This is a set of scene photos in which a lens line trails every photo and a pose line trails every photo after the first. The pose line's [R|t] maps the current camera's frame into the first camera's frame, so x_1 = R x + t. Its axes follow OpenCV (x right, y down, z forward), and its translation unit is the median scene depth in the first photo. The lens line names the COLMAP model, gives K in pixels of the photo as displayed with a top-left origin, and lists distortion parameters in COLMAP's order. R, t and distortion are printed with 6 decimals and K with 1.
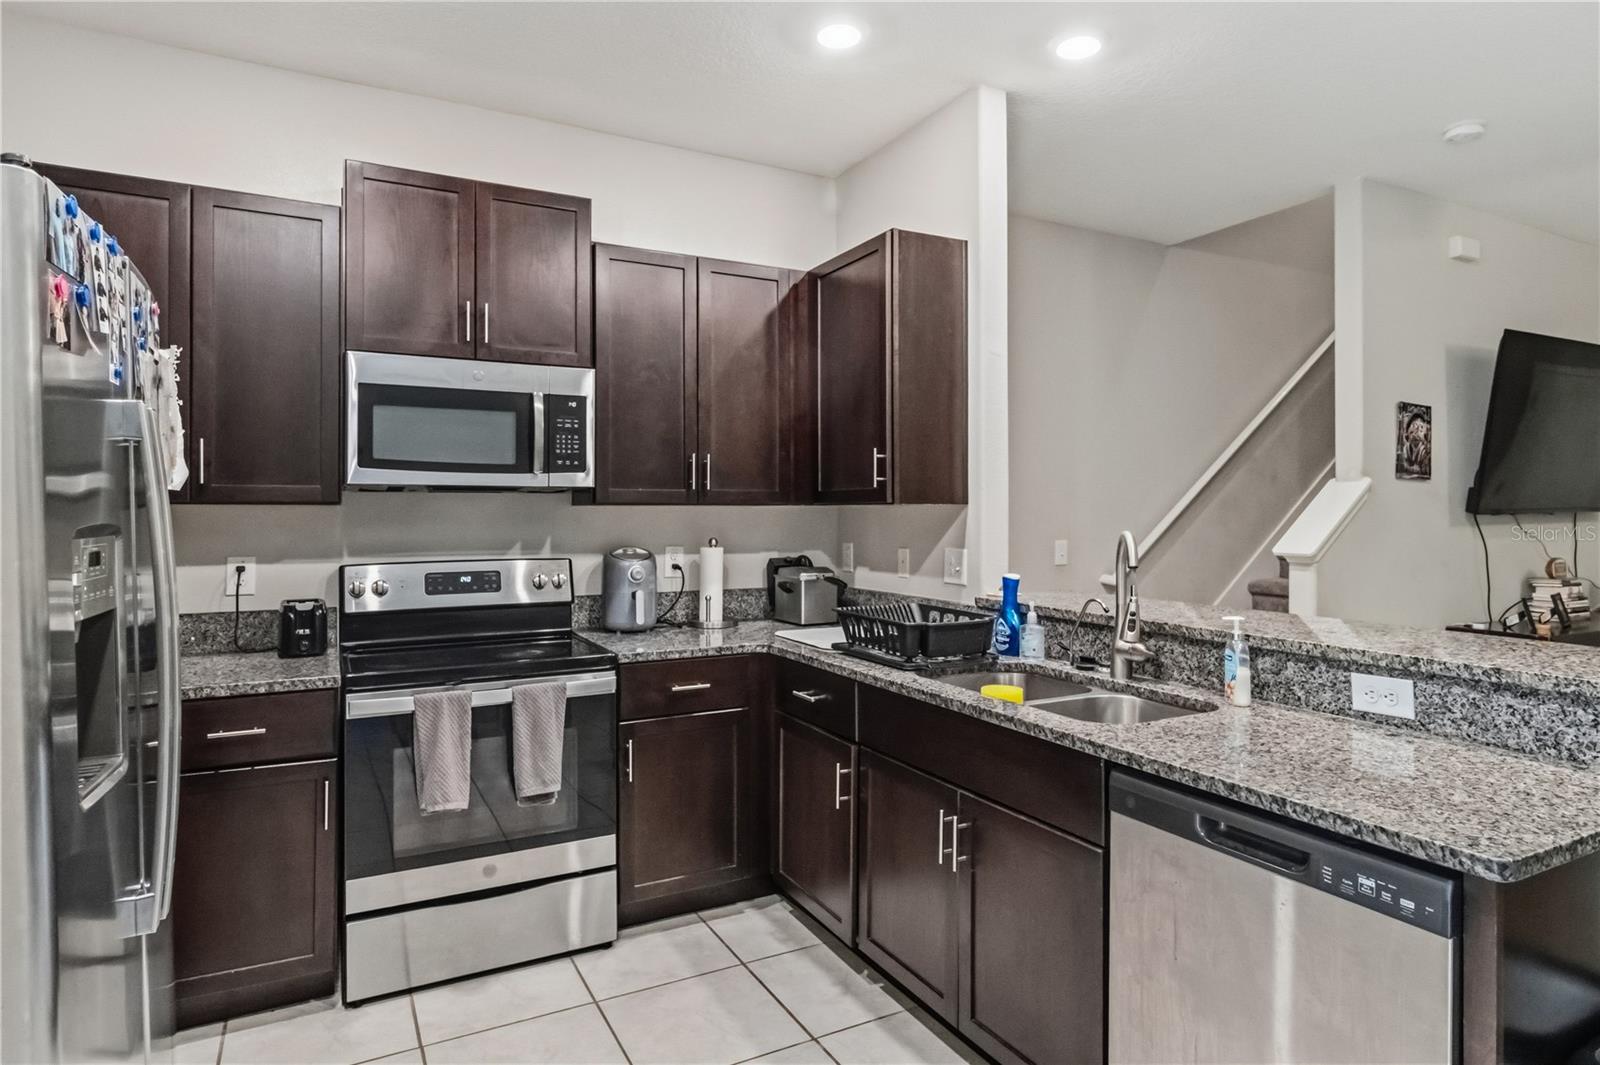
lens RADIAL K [[911.3, 0, 800.0], [0, 911.3, 532.5], [0, 0, 1]] dist [0.001303, -0.000761]
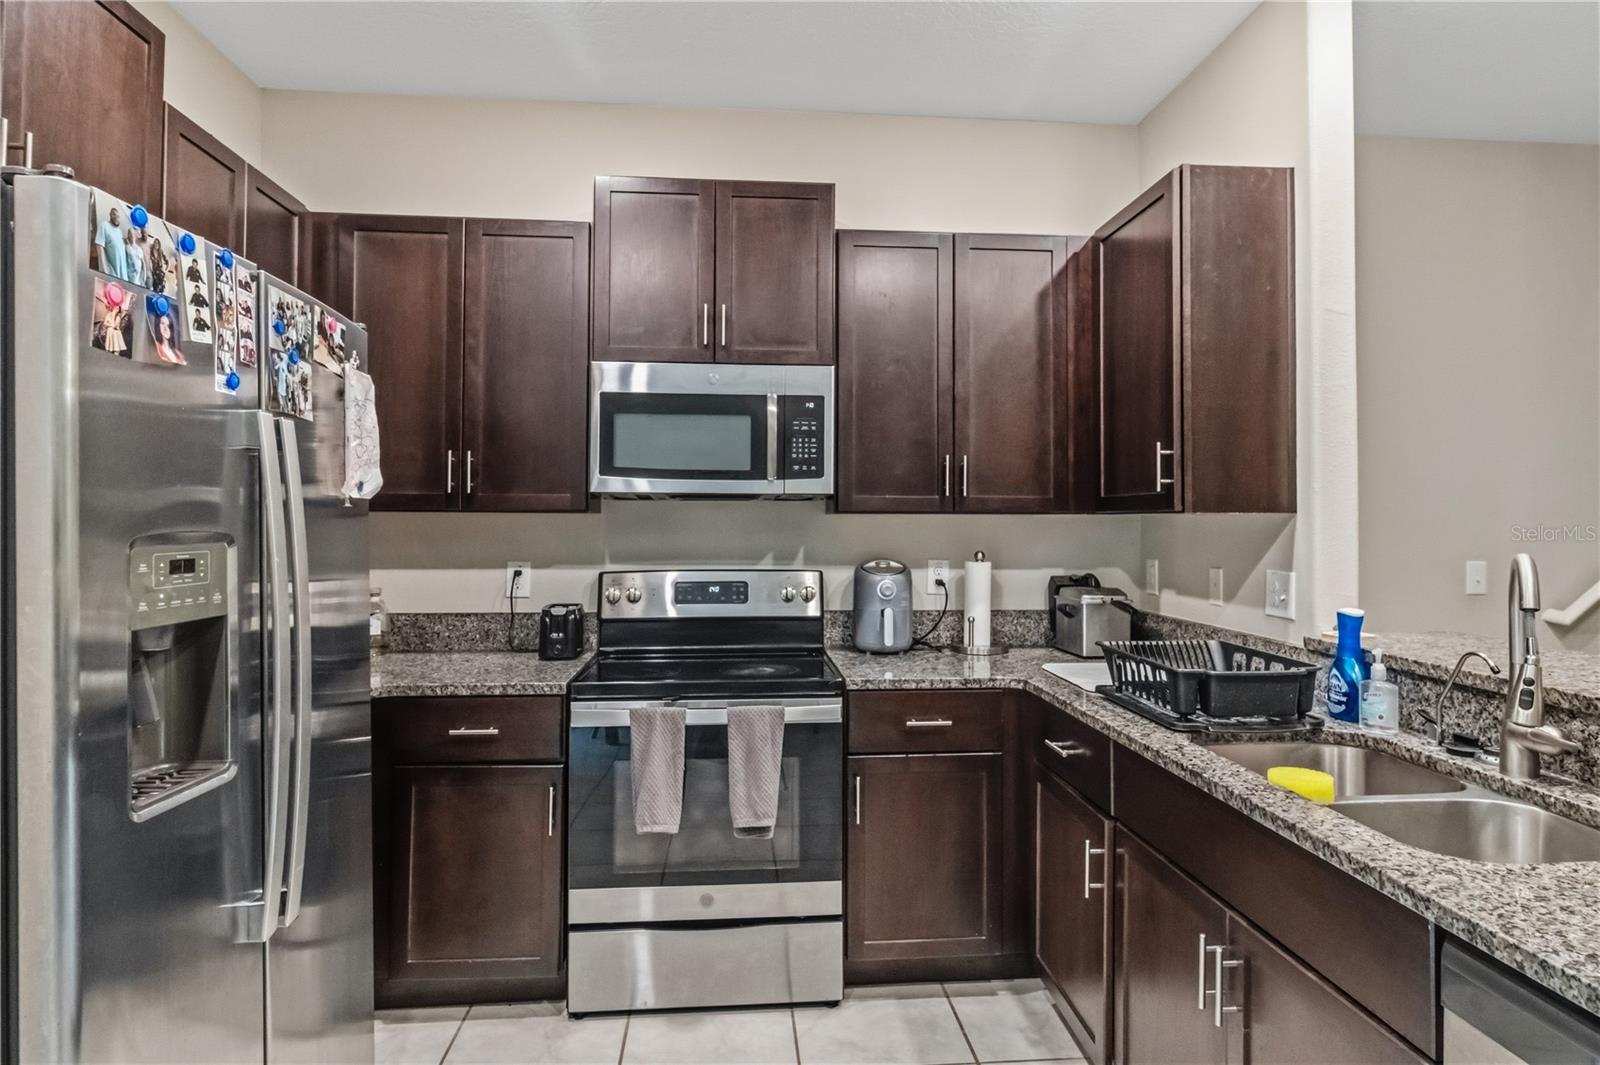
lens RADIAL K [[910.3, 0, 798.5], [0, 910.3, 518.6], [0, 0, 1]] dist [0.000974, -0.001952]
pose [[0.919491, 0.003340, -0.393097, 0.108095], [-0.013023, 0.999674, -0.021968, -0.004589], [0.392895, 0.025319, 0.919235, 0.150198]]
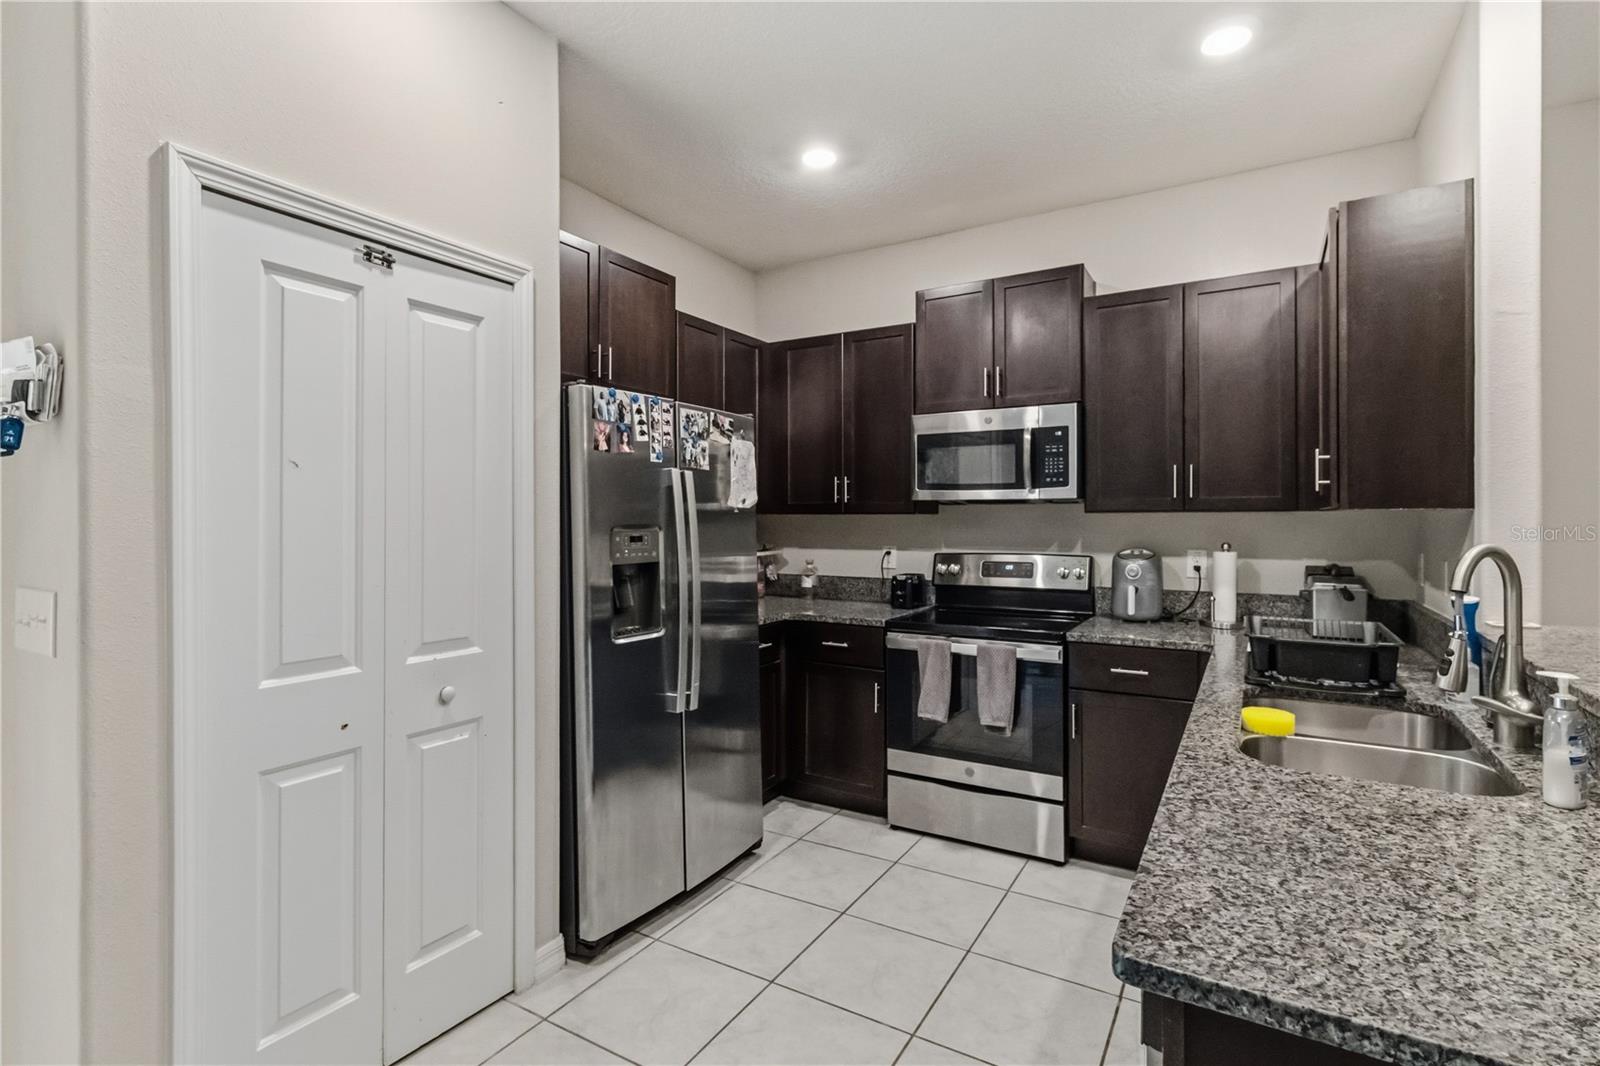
lens RADIAL K [[743.6, 0, 804.2], [0, 743.6, 541.8], [0, 0, 1]] dist [0.001669, 0.000368]
pose [[0.519225, 0.025751, -0.854250, 0.468433], [-0.017688, 0.999656, 0.019383, -0.003858], [0.854455, 0.005045, 0.519501, 0.167376]]
